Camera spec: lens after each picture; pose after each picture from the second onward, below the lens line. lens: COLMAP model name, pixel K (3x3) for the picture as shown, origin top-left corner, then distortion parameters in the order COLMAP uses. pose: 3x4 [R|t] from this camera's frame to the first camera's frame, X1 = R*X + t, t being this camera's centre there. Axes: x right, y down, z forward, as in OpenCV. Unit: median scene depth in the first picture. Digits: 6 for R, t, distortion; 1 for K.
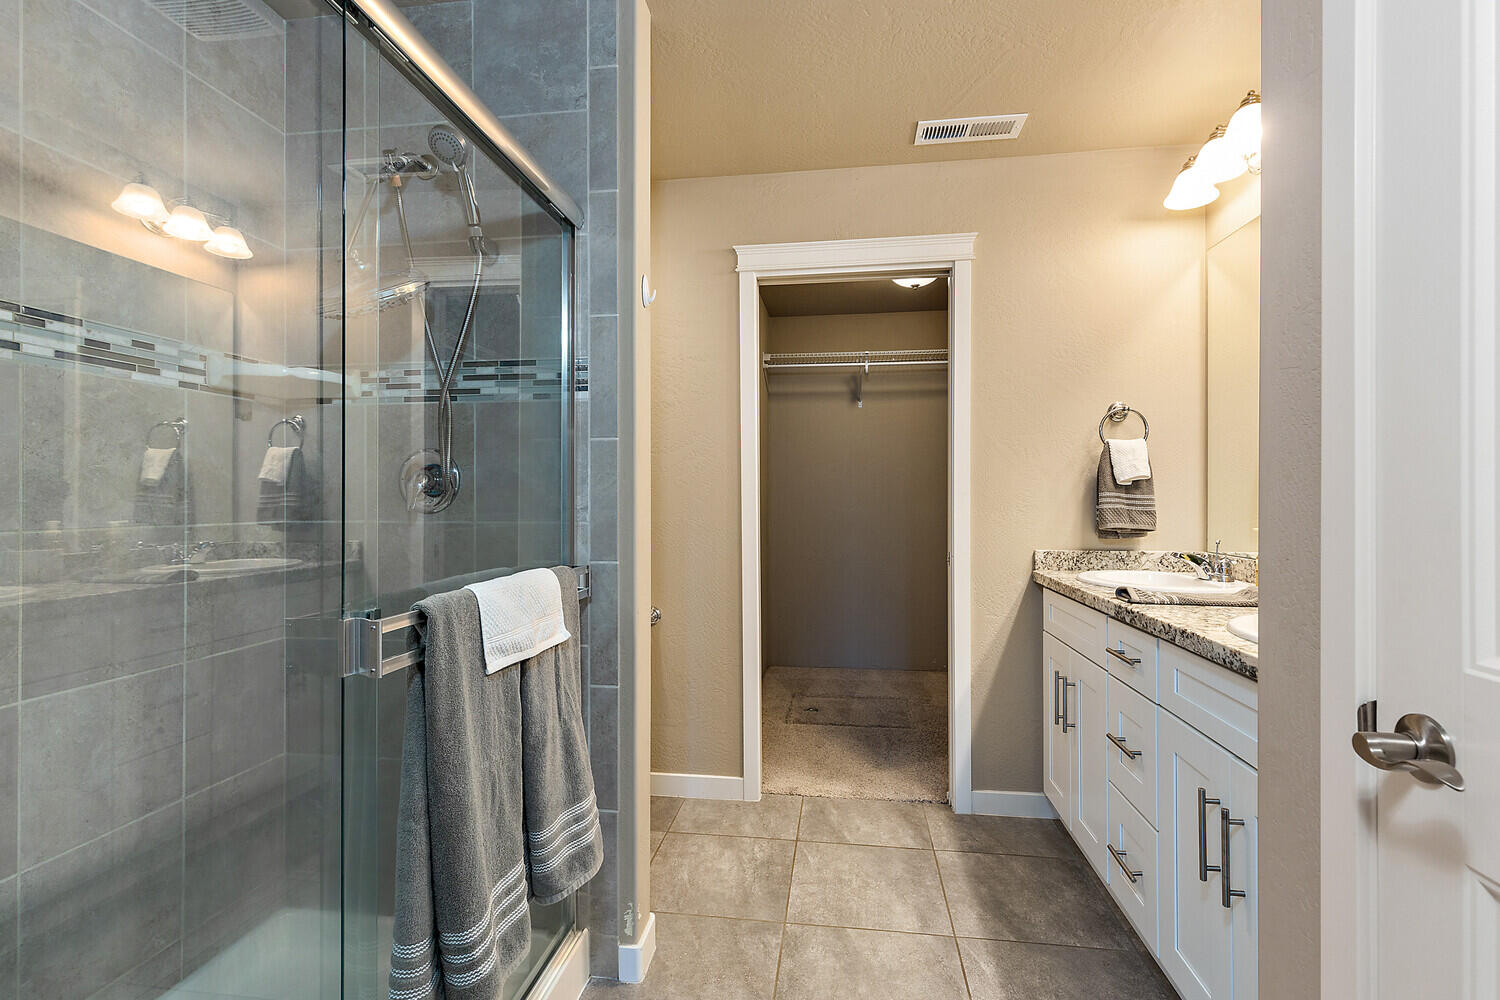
lens RADIAL K [[679.8, 0, 754.5], [0, 679.8, 501.5], [0, 0, 1]] dist [0.003390, -0.000609]
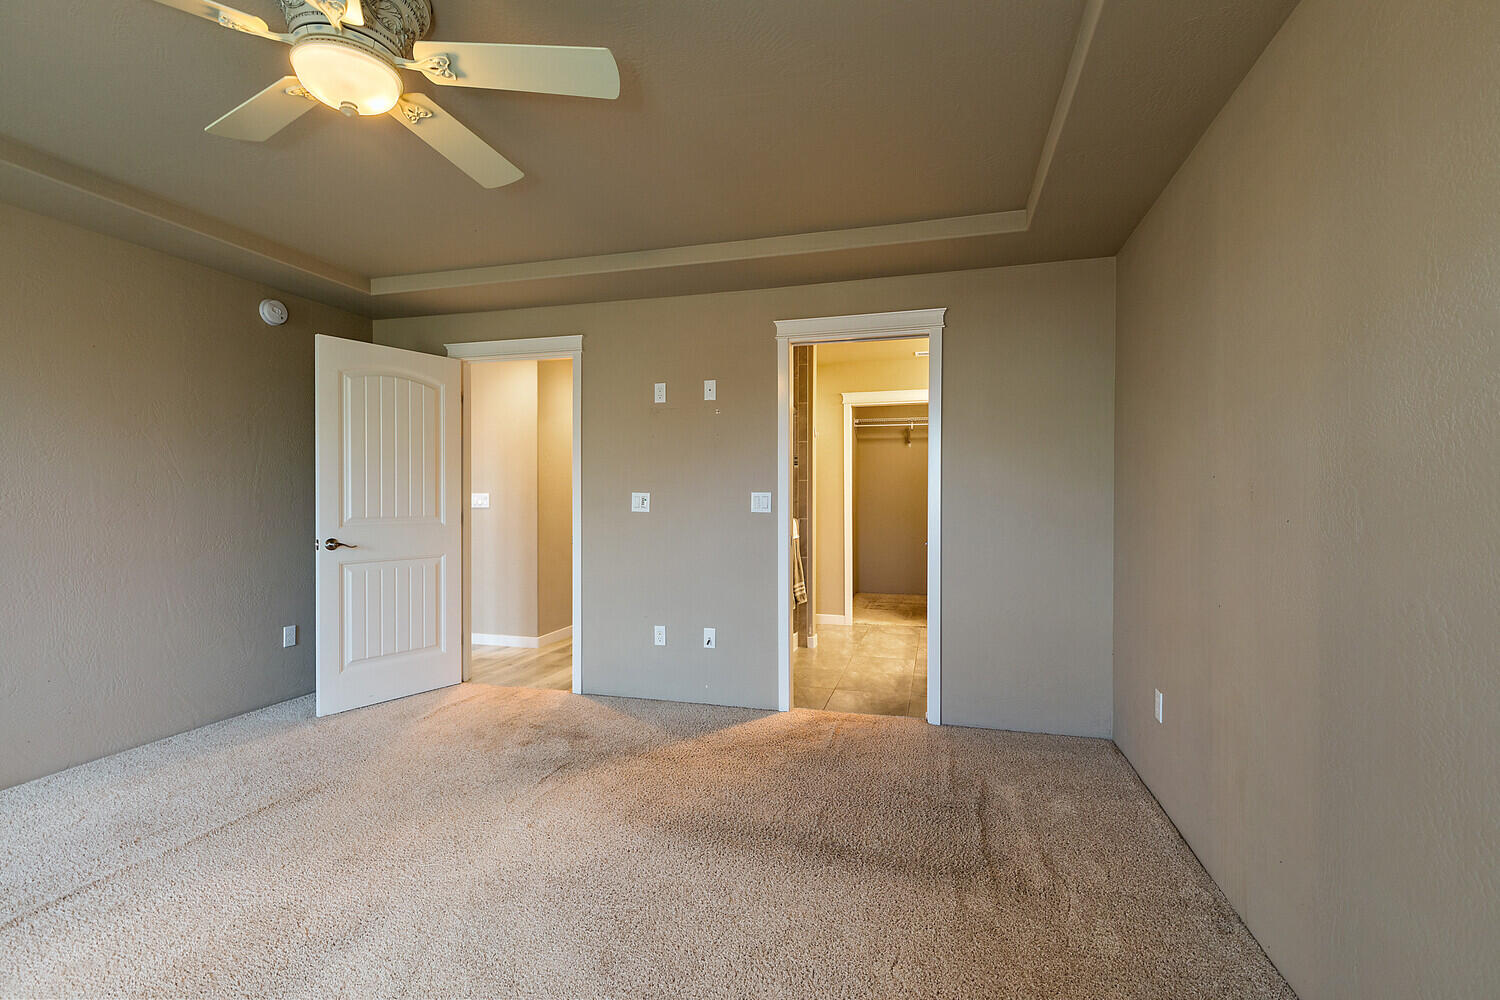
lens RADIAL K [[679.8, 0, 754.5], [0, 679.8, 501.5], [0, 0, 1]] dist [0.003390, -0.000609]
pose [[0.990678, 0.004230, -0.136157, -0.004727], [-0.003967, 0.999990, 0.002201, 0.002615], [0.136165, -0.001640, 0.990685, -0.875513]]
